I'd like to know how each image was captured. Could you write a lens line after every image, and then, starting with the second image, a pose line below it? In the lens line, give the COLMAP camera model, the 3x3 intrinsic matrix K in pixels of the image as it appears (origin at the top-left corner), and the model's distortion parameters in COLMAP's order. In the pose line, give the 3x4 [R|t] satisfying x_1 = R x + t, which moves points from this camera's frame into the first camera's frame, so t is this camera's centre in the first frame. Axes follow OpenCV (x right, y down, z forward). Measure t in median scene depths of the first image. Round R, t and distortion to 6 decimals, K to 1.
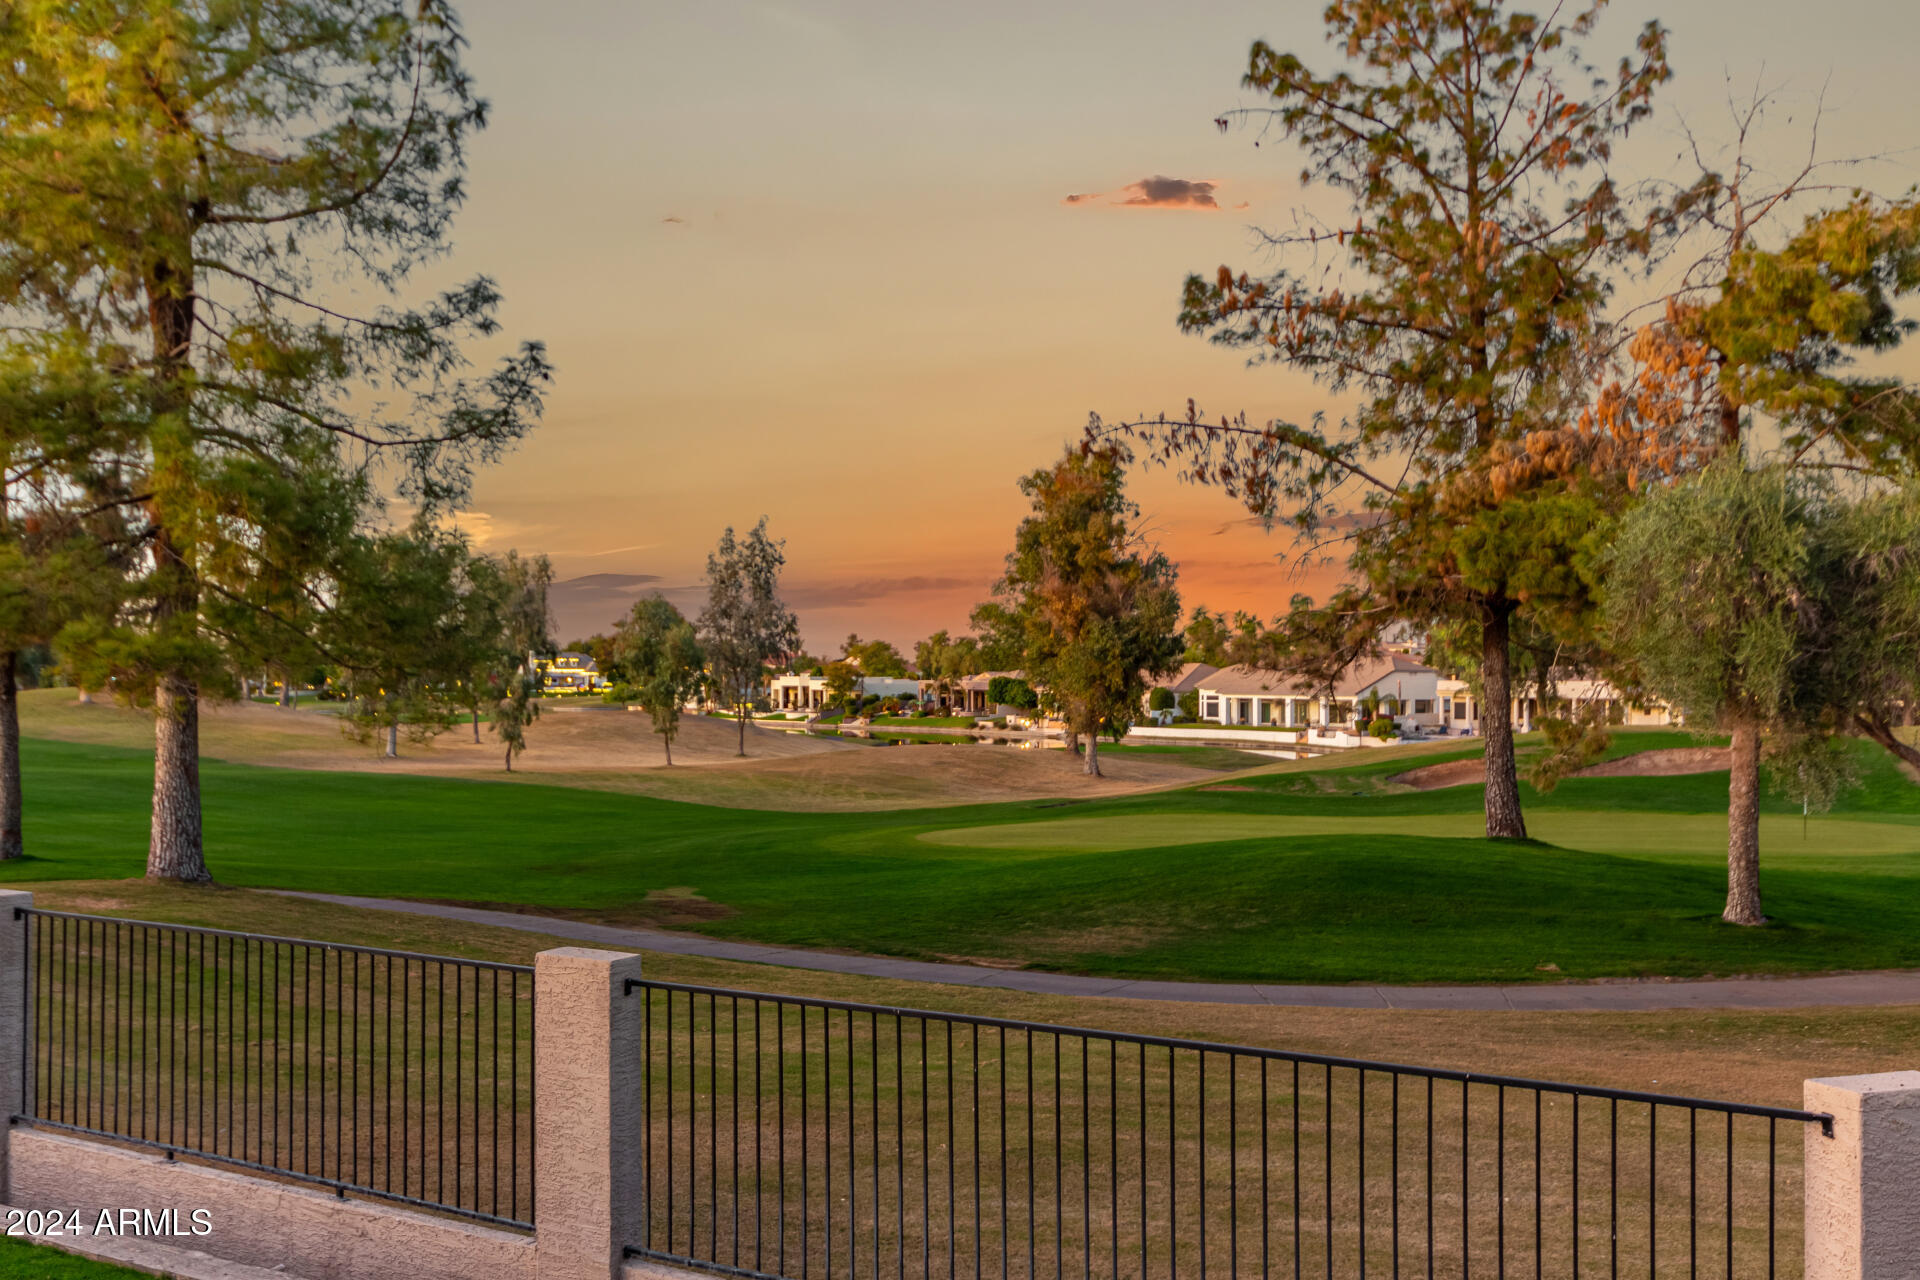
lens RADIAL K [[1680.9, 0, 962.2], [0, 1680.9, 669.1], [0, 0, 1]] dist [-0.004888, 0.011774]
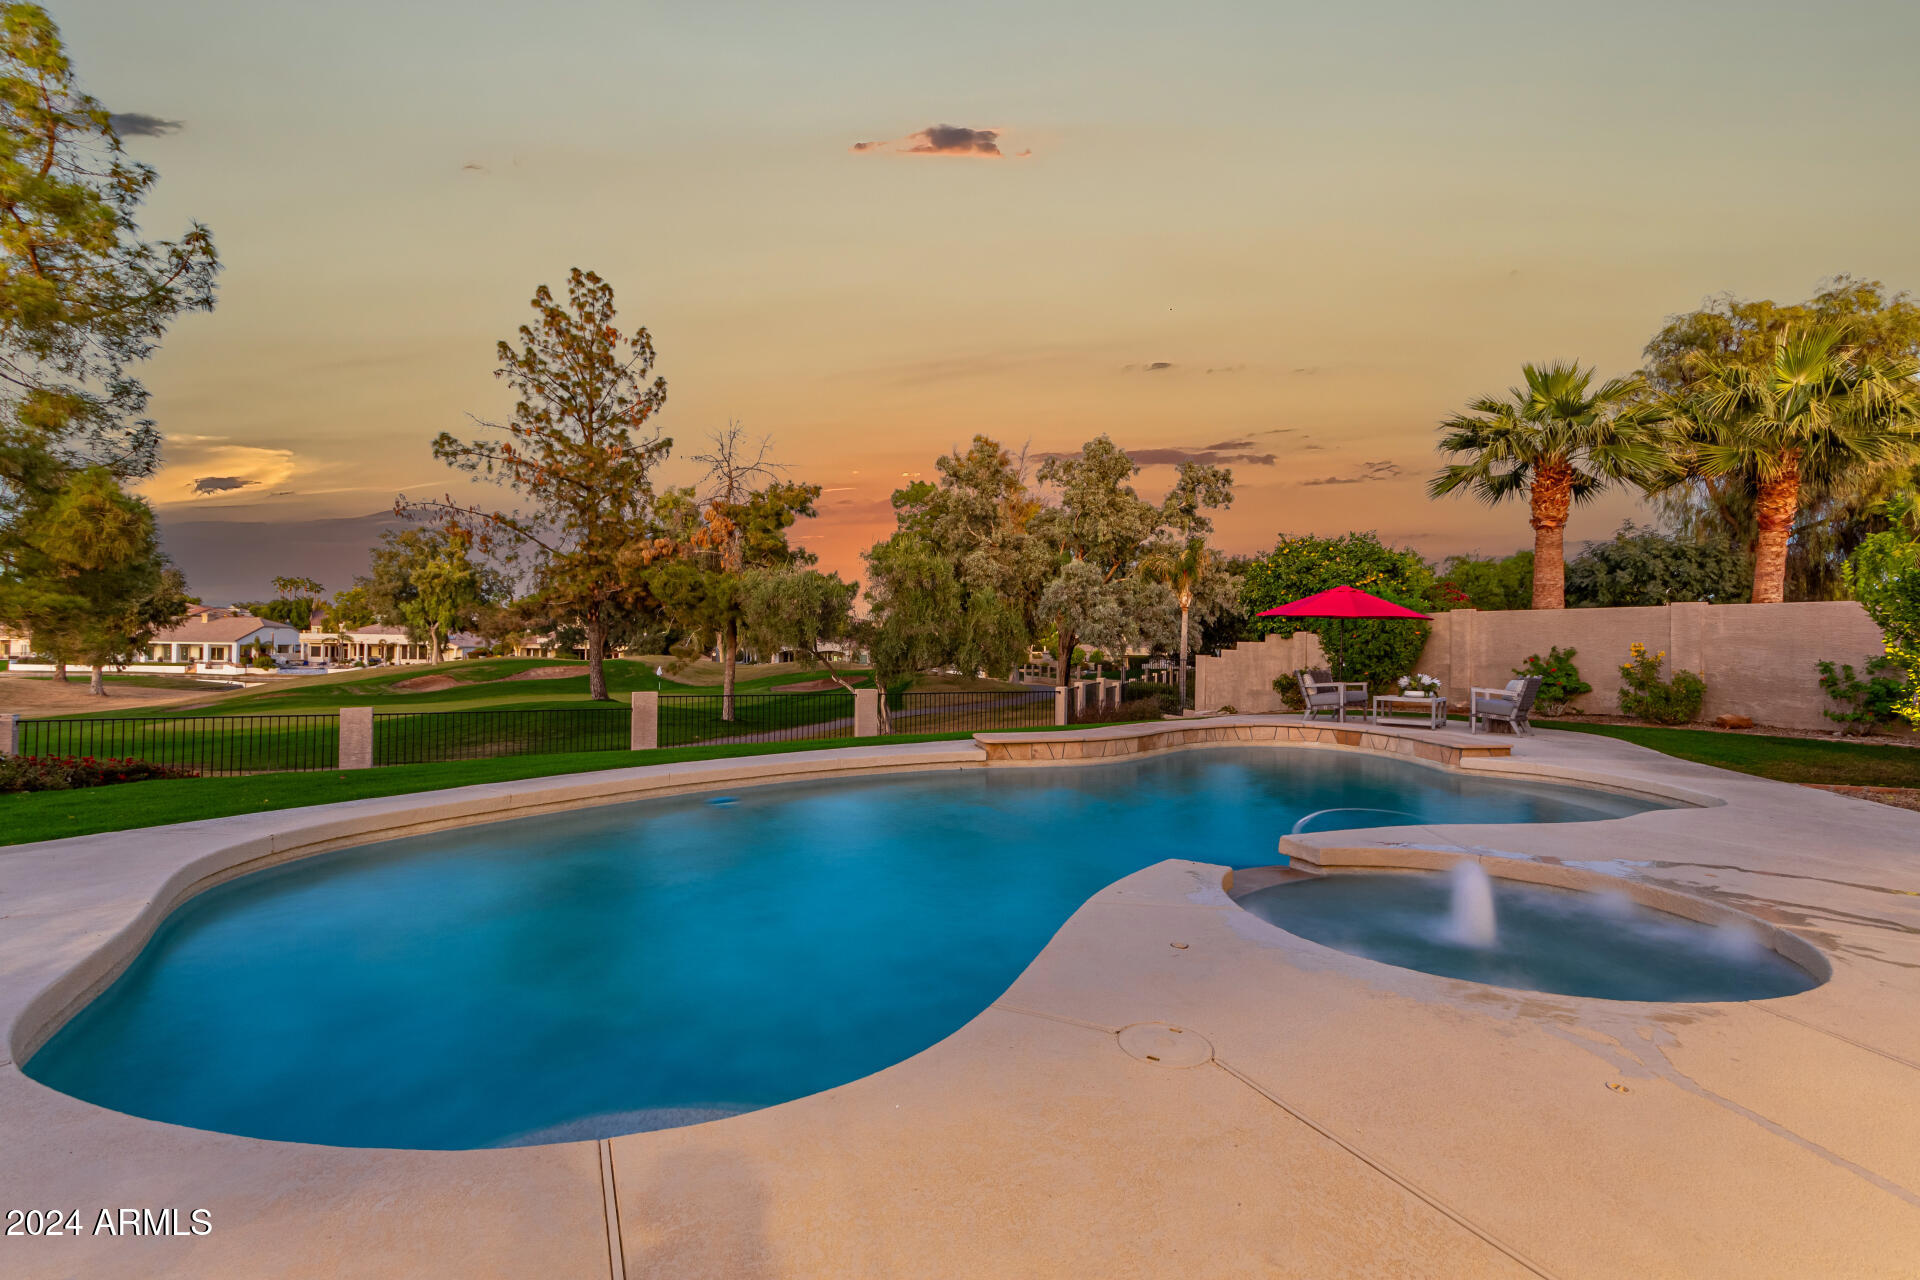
lens RADIAL K [[883.9, 0, 962.9], [0, 883.9, 641.8], [0, 0, 1]] dist [0.003230, -0.000493]
pose [[0.547335, 0.008225, 0.836873, -0.457674], [-0.018709, 0.999822, 0.002410, 0.004887], [-0.836705, -0.016976, 0.547391, -0.126398]]
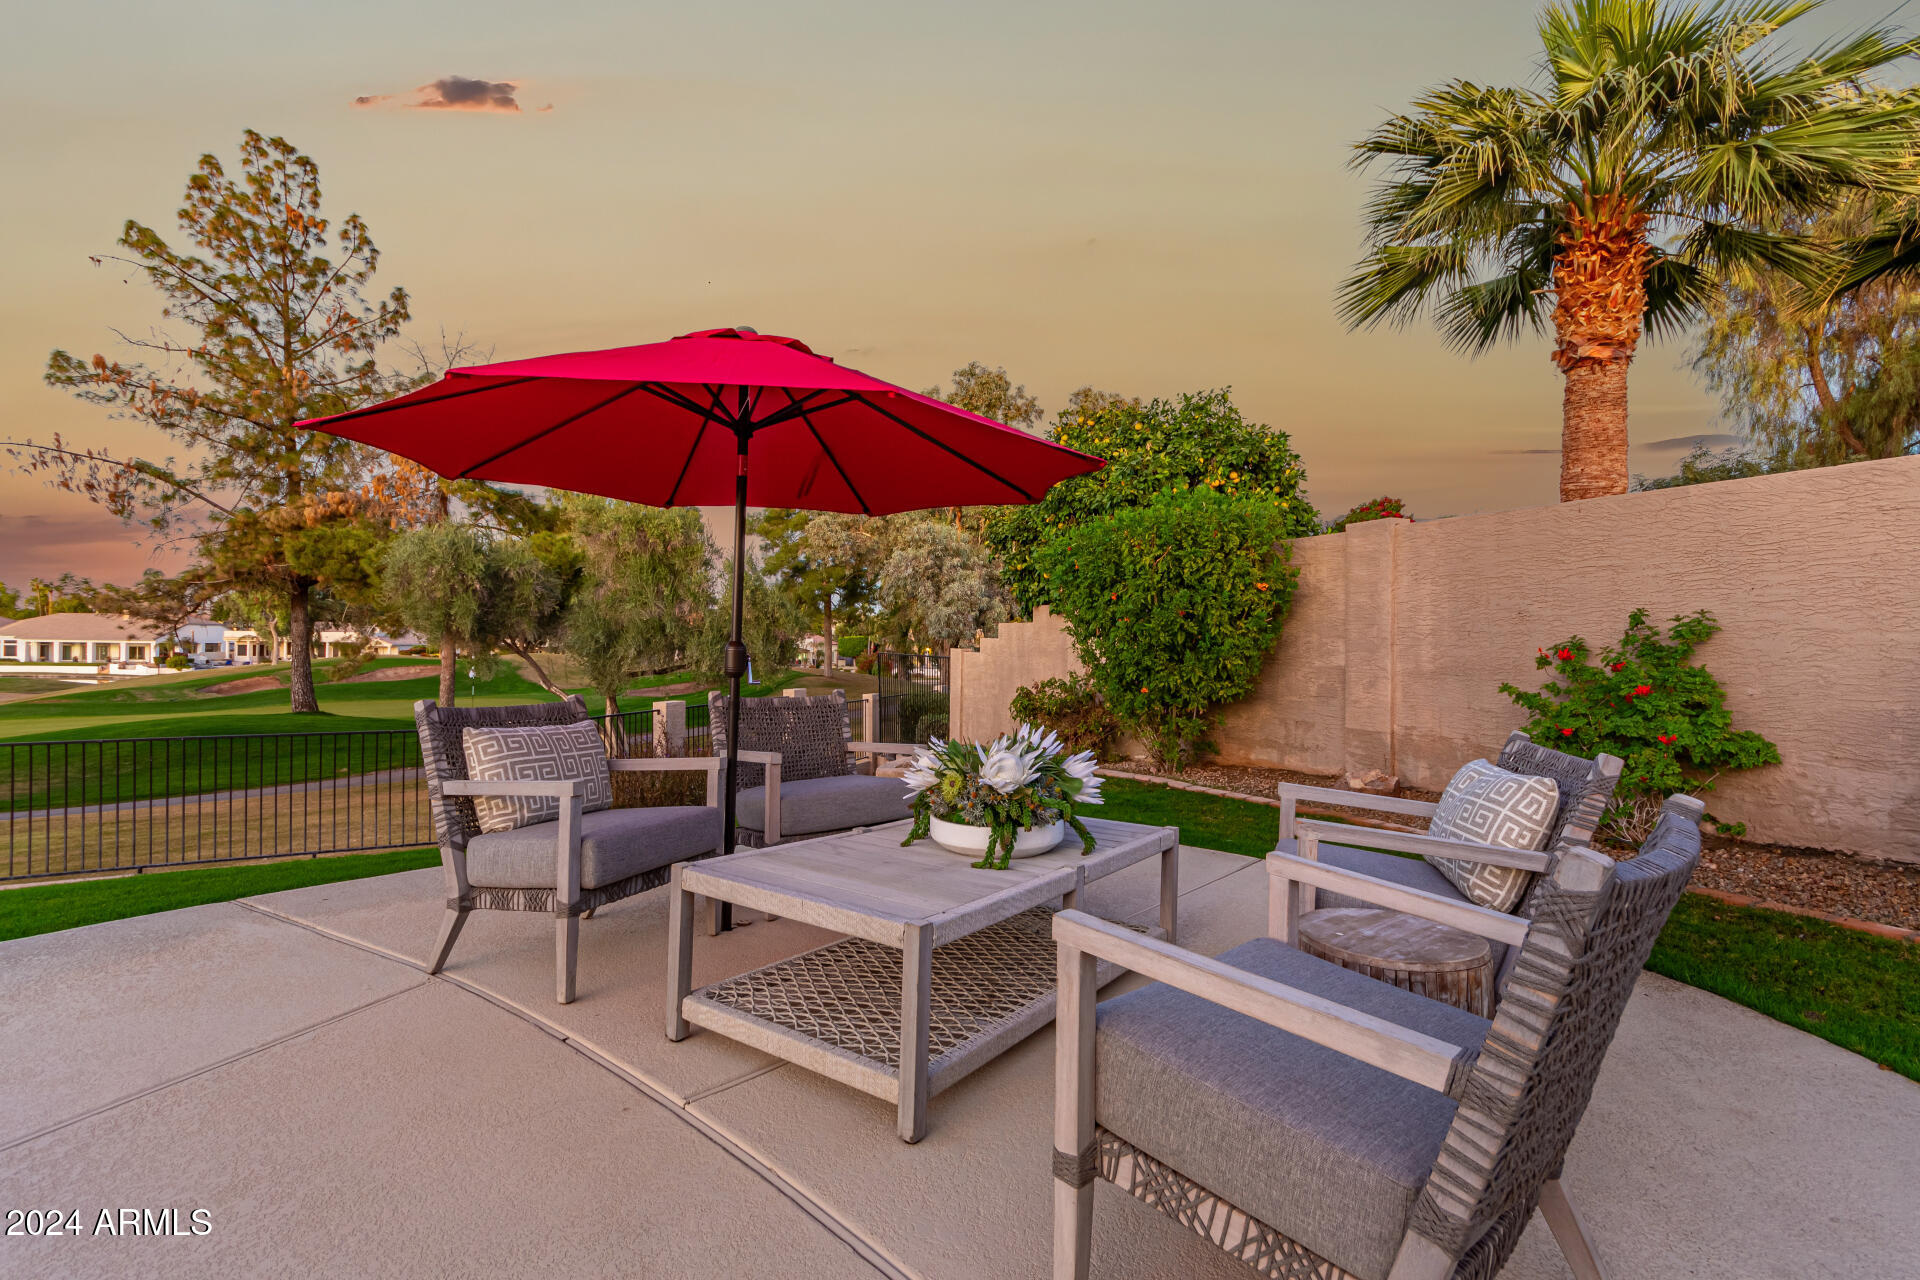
lens RADIAL K [[883.9, 0, 965.8], [0, 883.9, 640.2], [0, 0, 1]] dist [0.003230, -0.000493]
pose [[0.557442, 0.004996, 0.830201, -0.072727], [-0.015240, 0.999875, 0.004216, 0.008511], [-0.830076, -0.015002, 0.557448, -0.121472]]
